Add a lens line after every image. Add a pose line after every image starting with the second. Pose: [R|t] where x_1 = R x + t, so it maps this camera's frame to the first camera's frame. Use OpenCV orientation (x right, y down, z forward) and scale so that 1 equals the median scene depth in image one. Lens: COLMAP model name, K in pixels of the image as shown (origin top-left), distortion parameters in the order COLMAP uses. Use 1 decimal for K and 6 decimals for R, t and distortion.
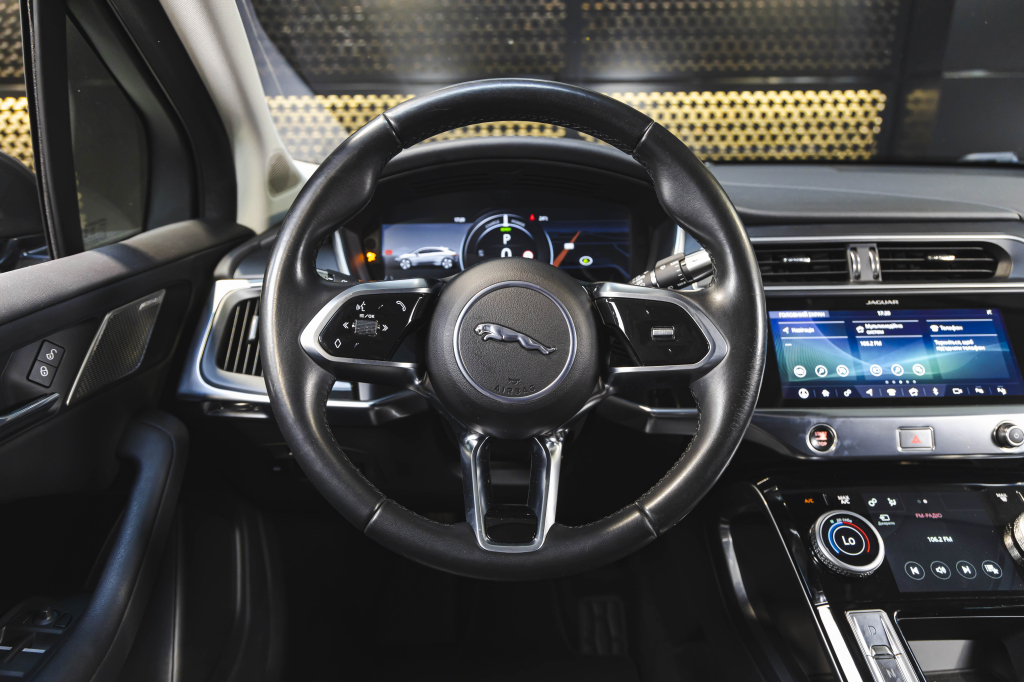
lens RADIAL K [[686.1, 0, 505.4], [0, 686.1, 341.8], [0, 0, 1]] dist [-0.002531, 0.003789]
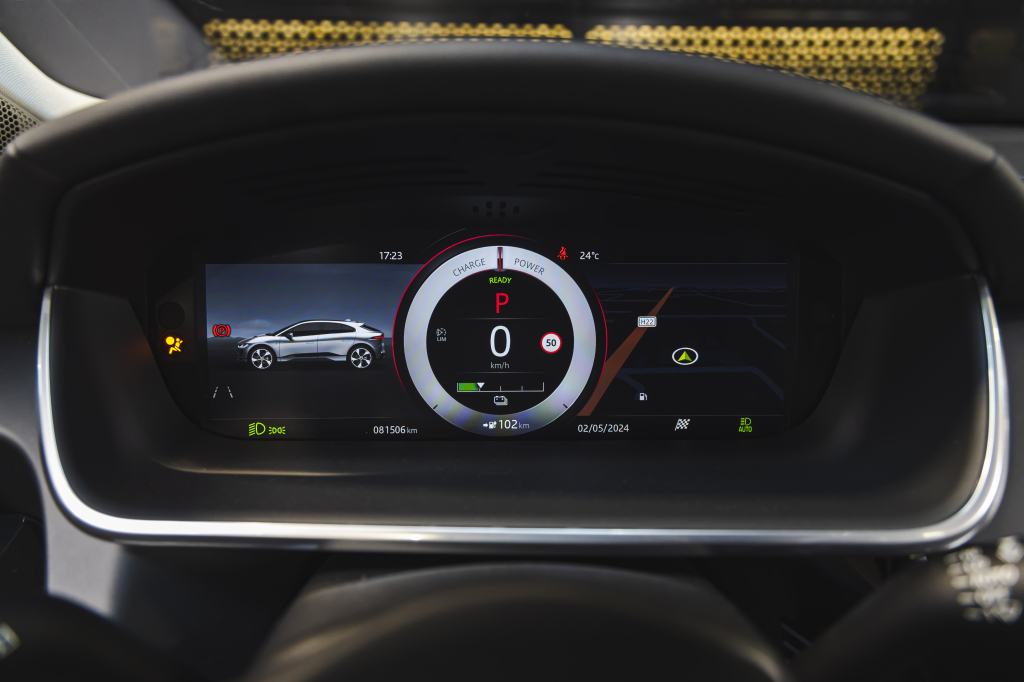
lens RADIAL K [[686.1, 0, 508.7], [0, 686.1, 347.2], [0, 0, 1]] dist [-0.002531, 0.003789]
pose [[0.999659, 0.015630, 0.020938, -0.002847], [-0.017318, 0.996395, 0.083050, -0.192785], [-0.019564, -0.083385, 0.996325, 0.700430]]
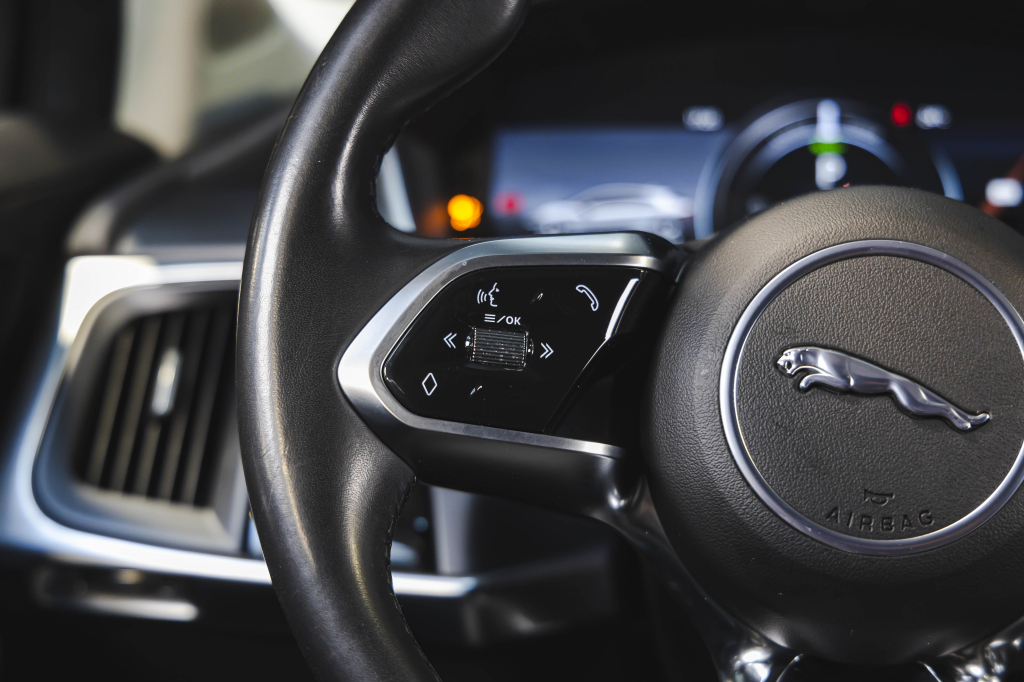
lens RADIAL K [[2081.7, 0, 511.3], [0, 2081.7, 341.4], [0, 0, 1]] dist [0.066409, 0.000000]
pose [[0.992978, 0.020433, -0.116524, -0.043175], [-0.032691, 0.994010, -0.104281, 0.076008], [0.113695, 0.107358, 0.987698, -0.138272]]
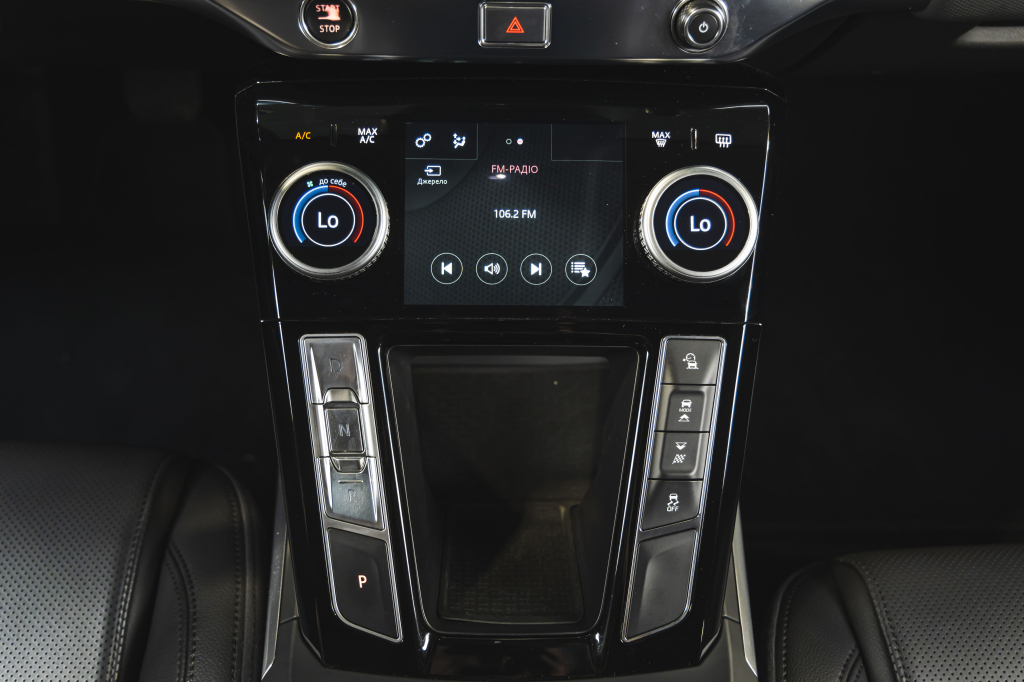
lens RADIAL K [[983.5, 0, 507.1], [0, 983.5, 338.8], [0, 0, 1]] dist [0.006414, 0.000000]
pose [[0.999274, 0.023528, 0.029976, 0.557042], [-0.036787, 0.800828, 0.597763, -0.104721], [-0.009941, -0.598431, 0.801112, 0.266232]]
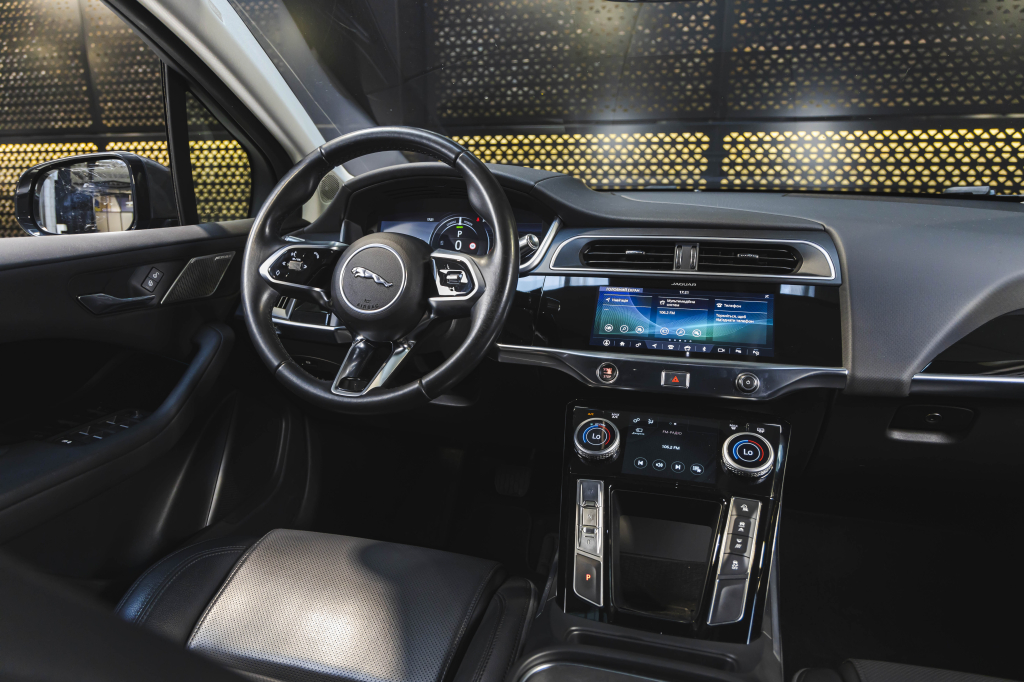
lens RADIAL K [[686.1, 0, 511.2], [0, 686.1, 343.7], [0, 0, 1]] dist [-0.002531, 0.003789]
pose [[0.956554, 0.079711, -0.280448, 0.641987], [-0.093128, 0.995045, -0.034823, 0.144639], [0.276283, 0.059428, 0.959237, -0.405528]]
